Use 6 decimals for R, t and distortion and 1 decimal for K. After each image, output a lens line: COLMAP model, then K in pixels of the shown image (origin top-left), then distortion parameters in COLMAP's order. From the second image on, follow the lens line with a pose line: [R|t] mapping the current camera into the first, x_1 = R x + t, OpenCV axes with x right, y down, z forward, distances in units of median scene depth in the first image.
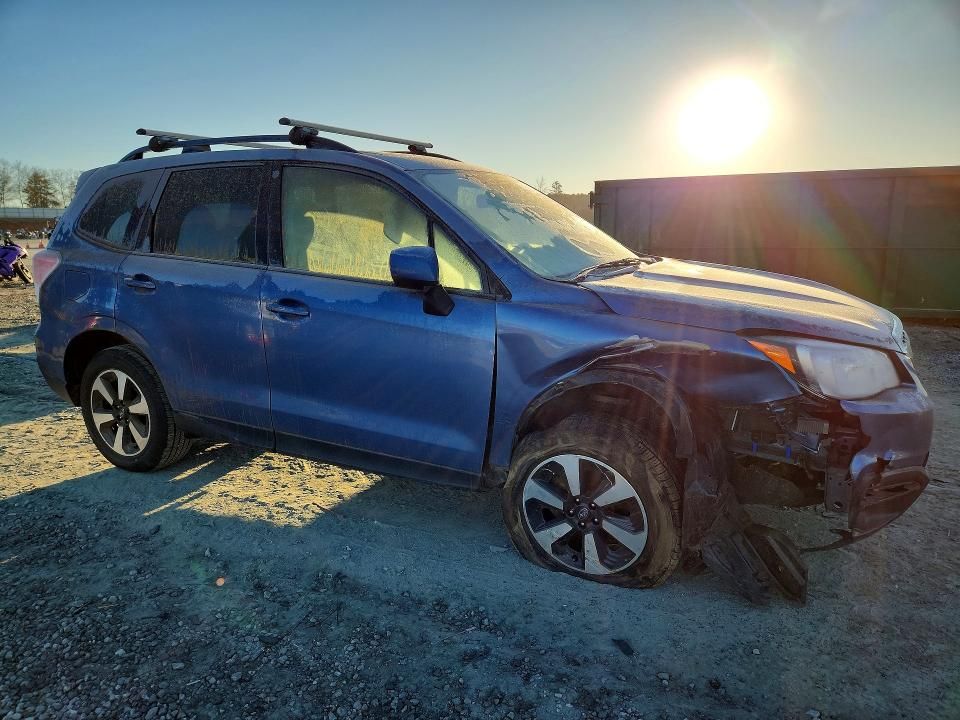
lens RADIAL K [[758.8, 0, 480.0], [0, 758.8, 360.0], [0, 0, 1]] dist [0.058119, -0.000703]
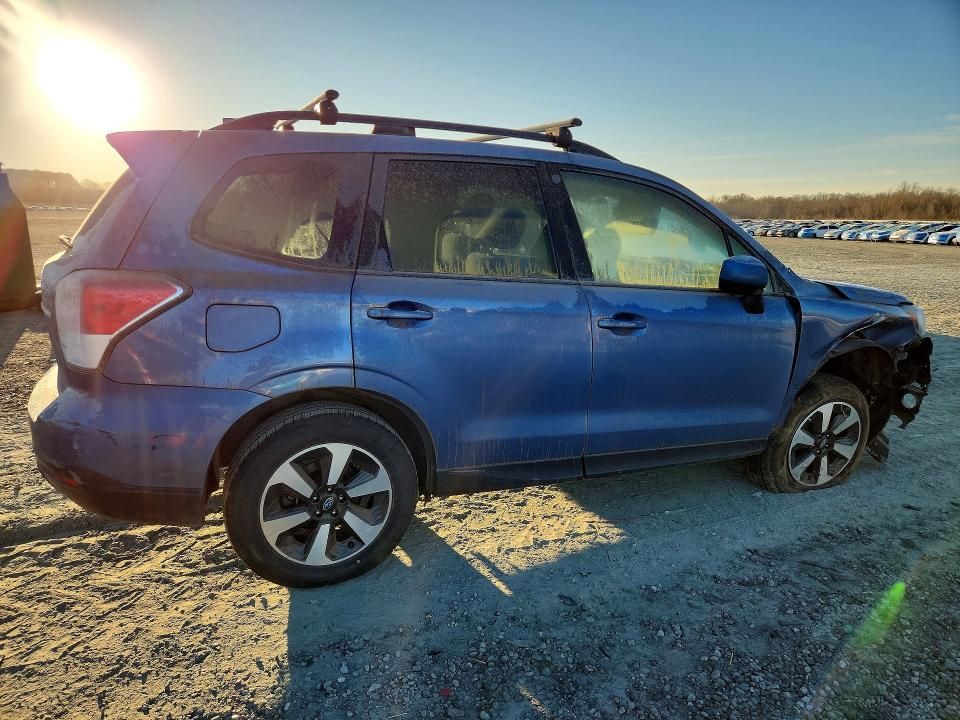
lens RADIAL K [[758.8, 0, 480.0], [0, 758.8, 360.0], [0, 0, 1]] dist [0.058119, -0.000703]
pose [[0.557136, -0.143566, 0.817917, -1.131320], [0.113447, 0.988866, 0.096296, -0.132857], [-0.822636, 0.039140, 0.567220, 0.595344]]
